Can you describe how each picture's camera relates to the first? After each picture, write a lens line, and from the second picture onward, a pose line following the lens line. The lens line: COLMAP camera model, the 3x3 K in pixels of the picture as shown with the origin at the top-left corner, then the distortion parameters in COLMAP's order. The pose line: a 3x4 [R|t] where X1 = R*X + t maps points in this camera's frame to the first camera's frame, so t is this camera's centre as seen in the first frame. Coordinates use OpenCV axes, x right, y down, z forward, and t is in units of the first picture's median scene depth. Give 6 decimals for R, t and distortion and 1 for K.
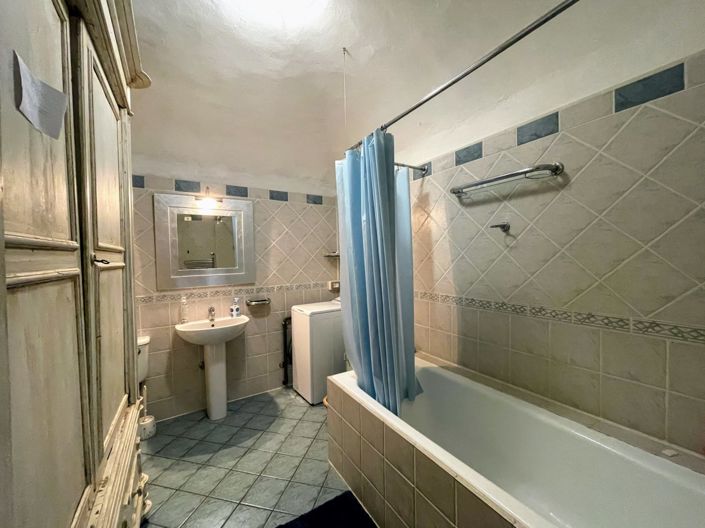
lens RADIAL K [[282.5, 0, 353.1], [0, 282.5, 262.6], [0, 0, 1]] dist [-0.007243, 0.000310]
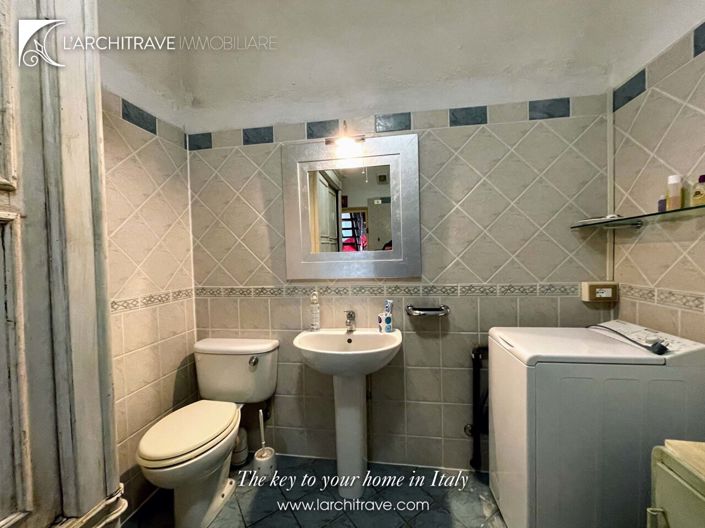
lens RADIAL K [[282.5, 0, 350.0], [0, 282.5, 263.6], [0, 0, 1]] dist [-0.007243, 0.000310]
pose [[0.736426, 0.021741, -0.676169, -0.065350], [-0.003675, 0.999597, 0.028138, 0.028780], [0.676508, -0.018237, 0.736209, 0.477632]]
